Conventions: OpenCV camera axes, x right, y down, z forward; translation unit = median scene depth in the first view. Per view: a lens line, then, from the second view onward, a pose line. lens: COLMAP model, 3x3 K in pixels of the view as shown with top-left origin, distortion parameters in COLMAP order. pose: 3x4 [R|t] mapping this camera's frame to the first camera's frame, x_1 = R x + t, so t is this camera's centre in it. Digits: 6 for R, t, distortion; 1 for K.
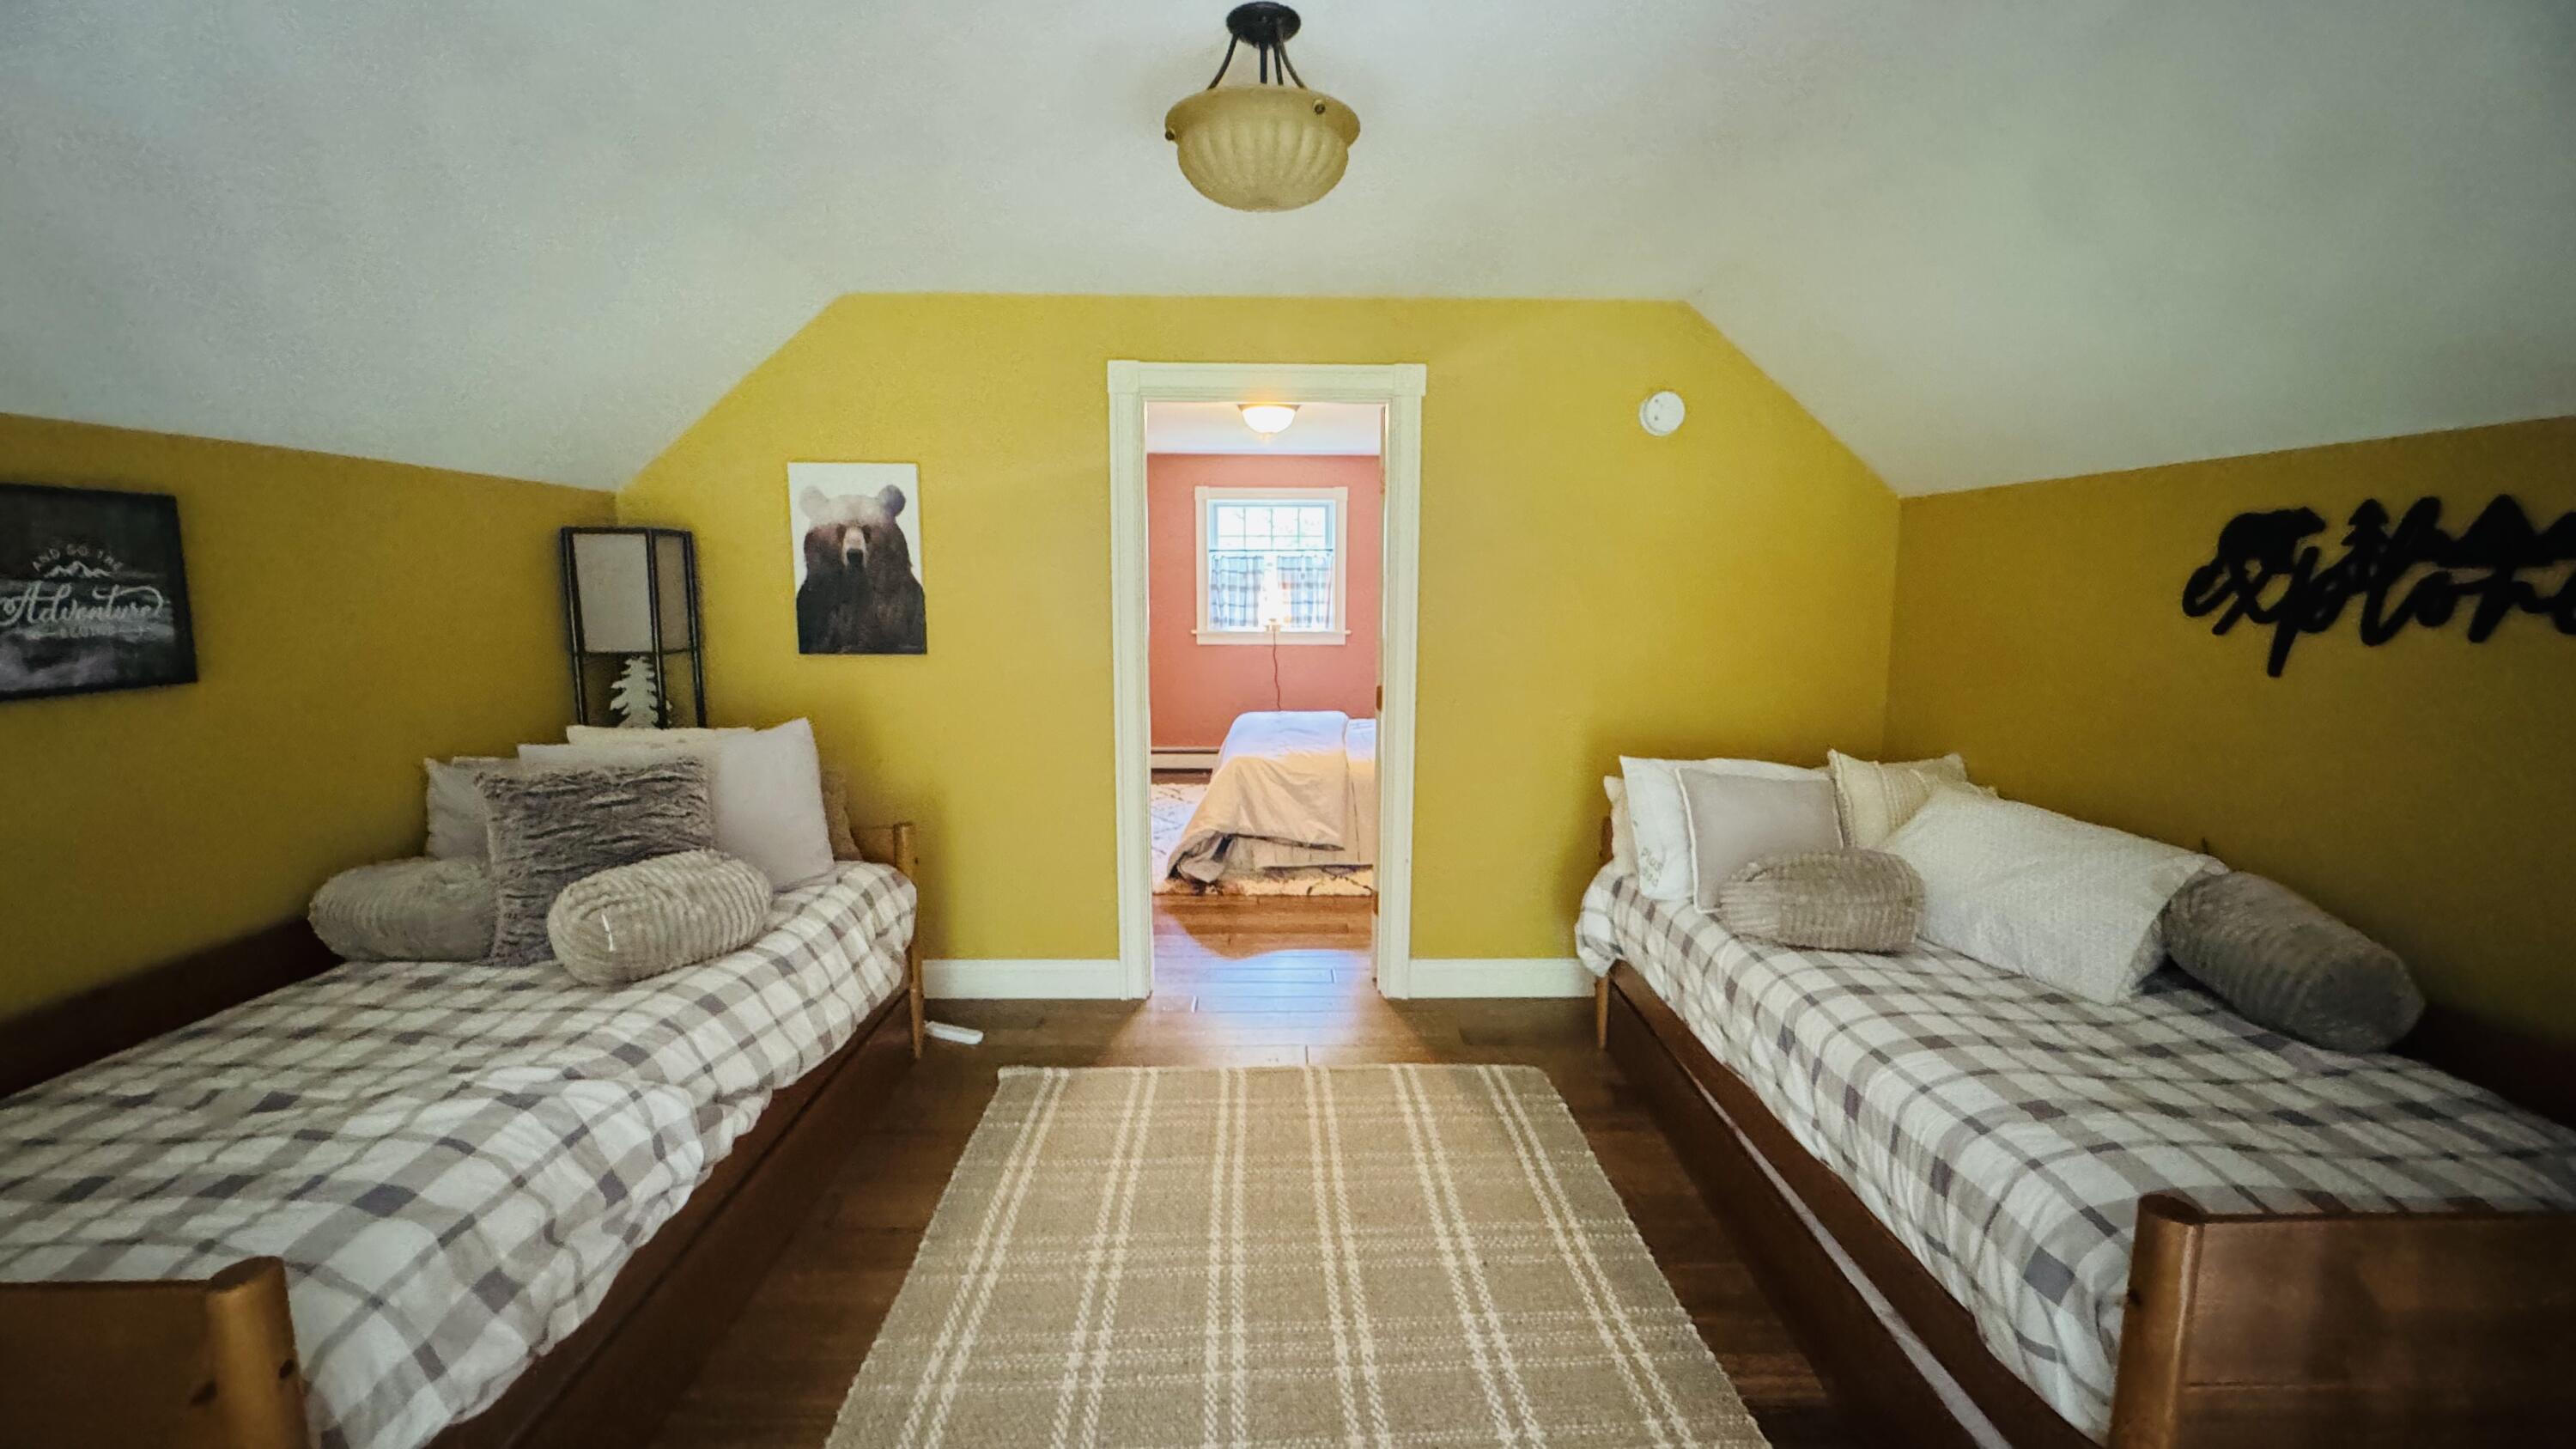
lens RADIAL K [[1033.8, 0, 1284.4], [0, 1033.8, 728.6], [0, 0, 1]] dist [-0.003445, 0.000065]
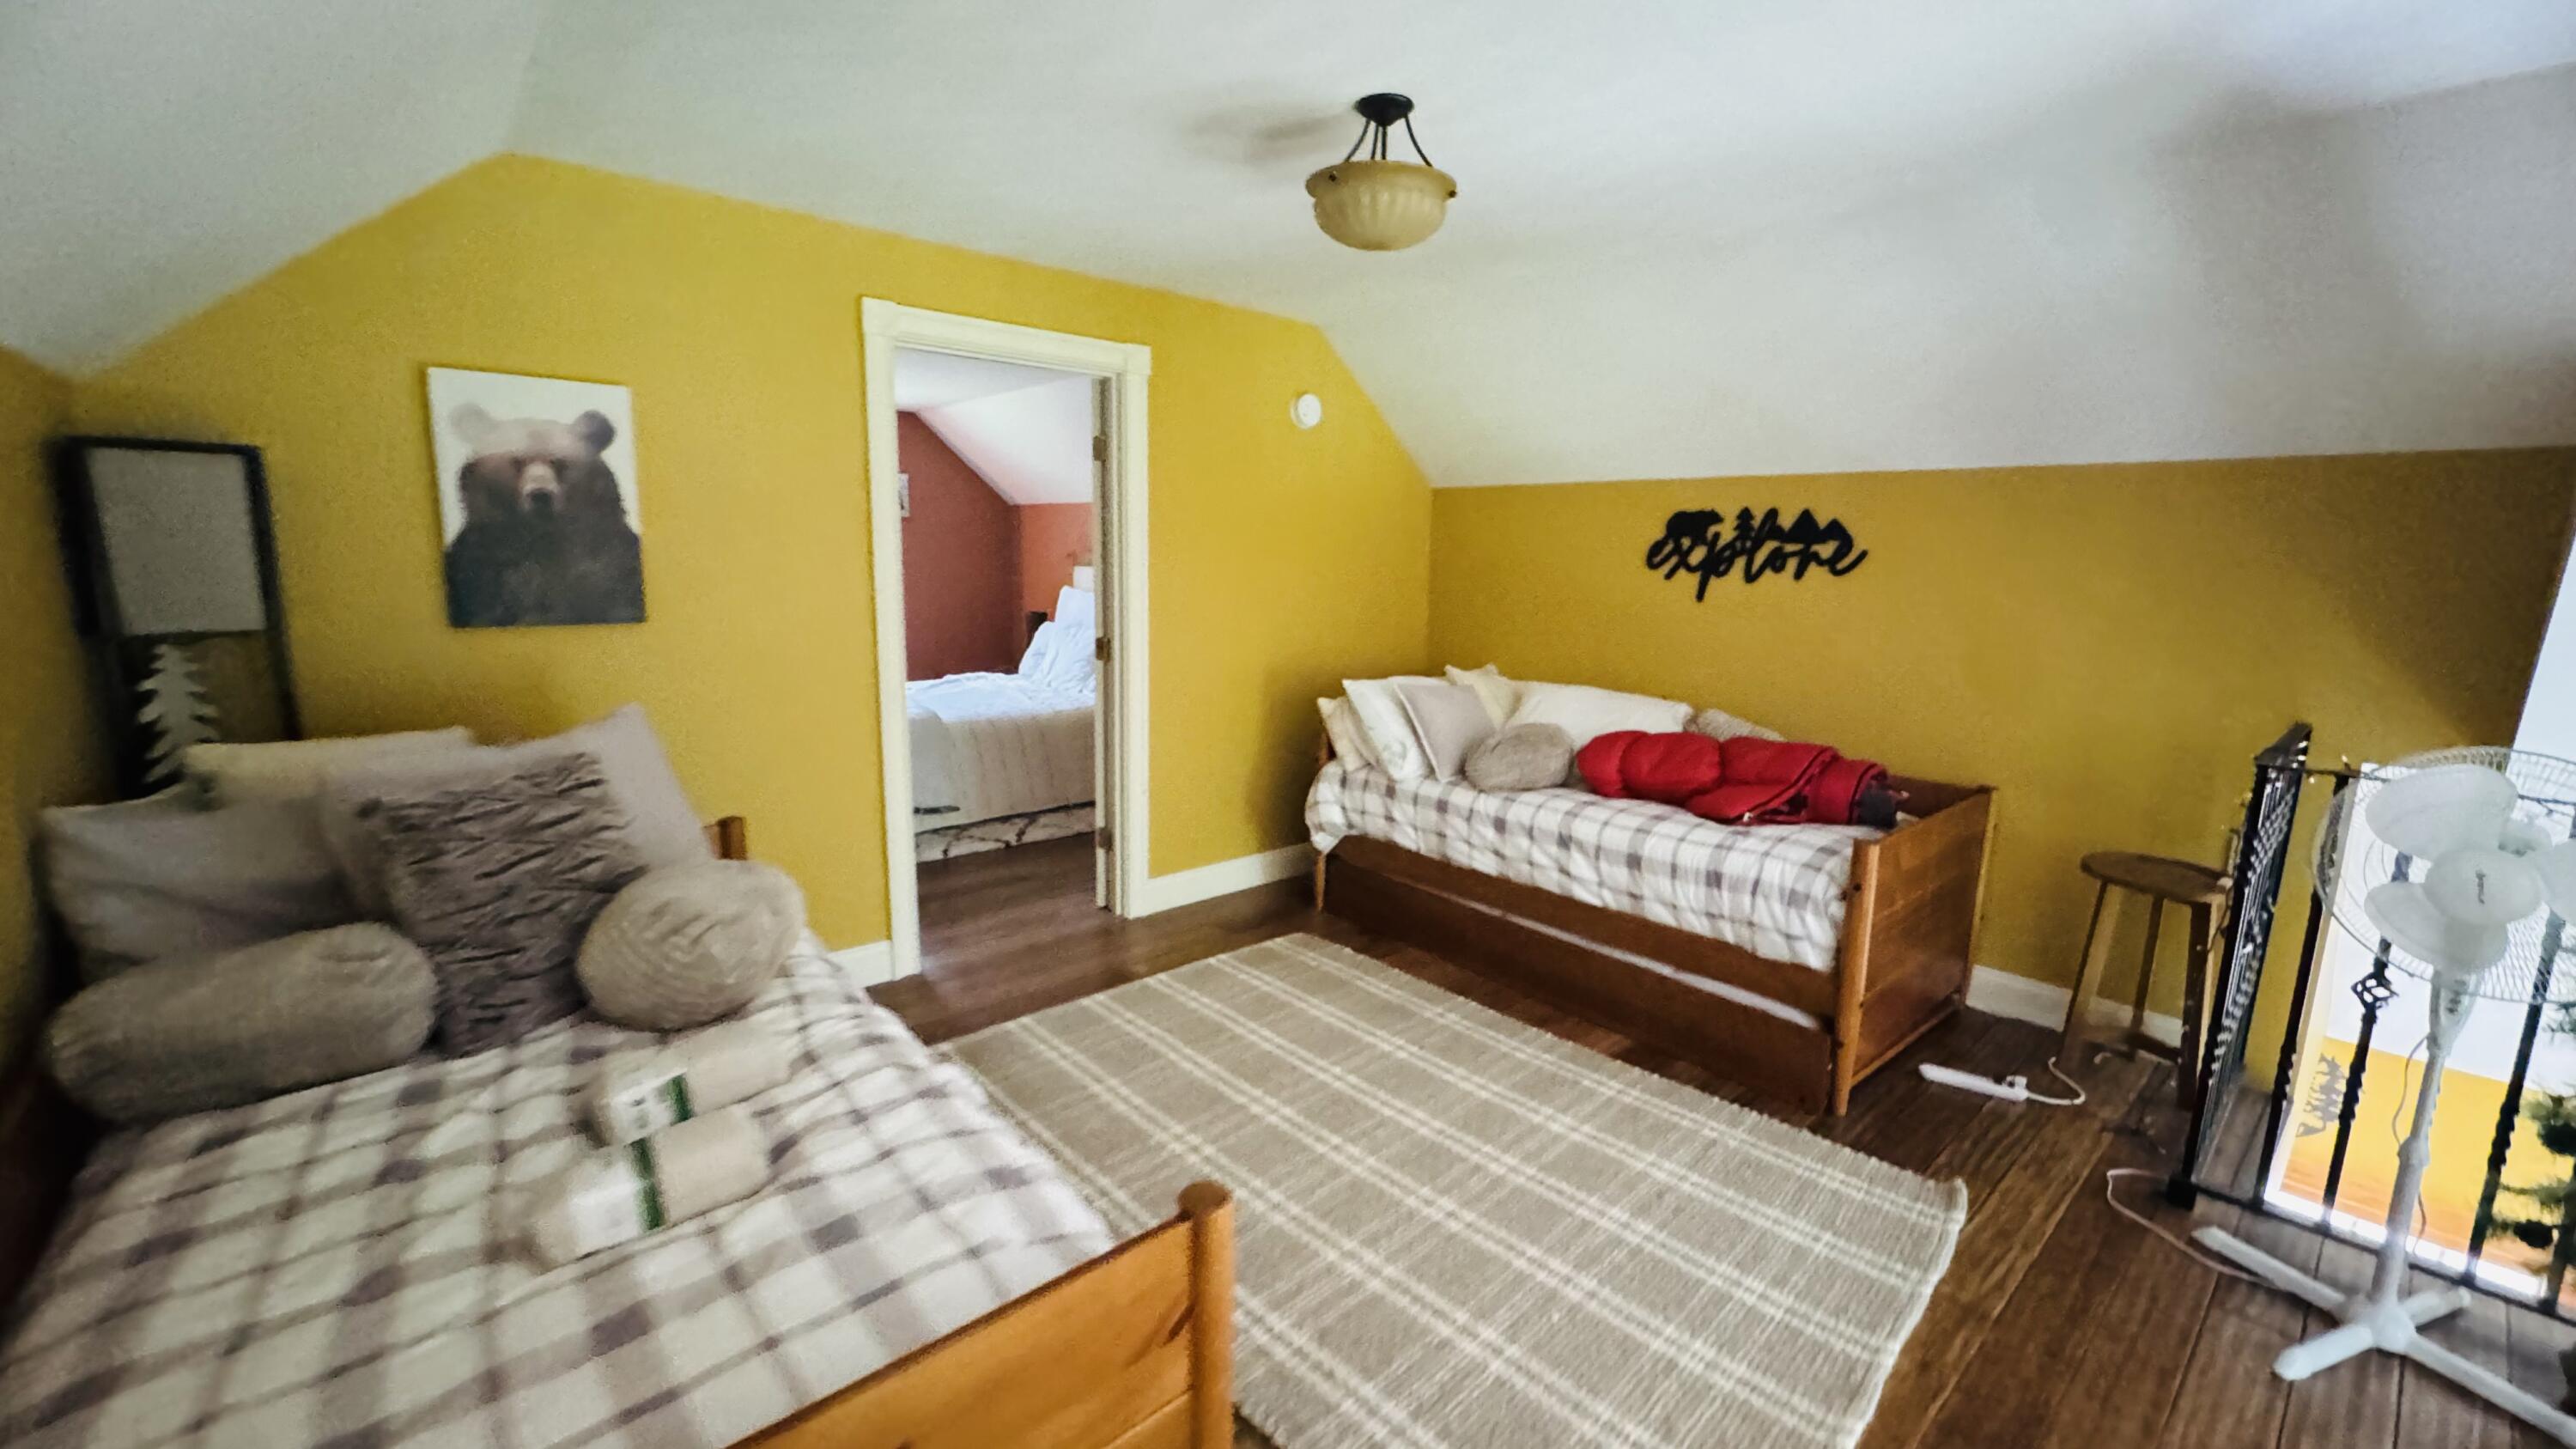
lens RADIAL K [[1033.8, 0, 1290.5], [0, 1033.8, 722.2], [0, 0, 1]] dist [-0.003445, 0.000065]
pose [[0.759786, -0.097524, 0.642818, -0.521875], [0.077217, 0.995224, 0.059721, -0.002496], [-0.645572, 0.004262, 0.763688, 0.046156]]
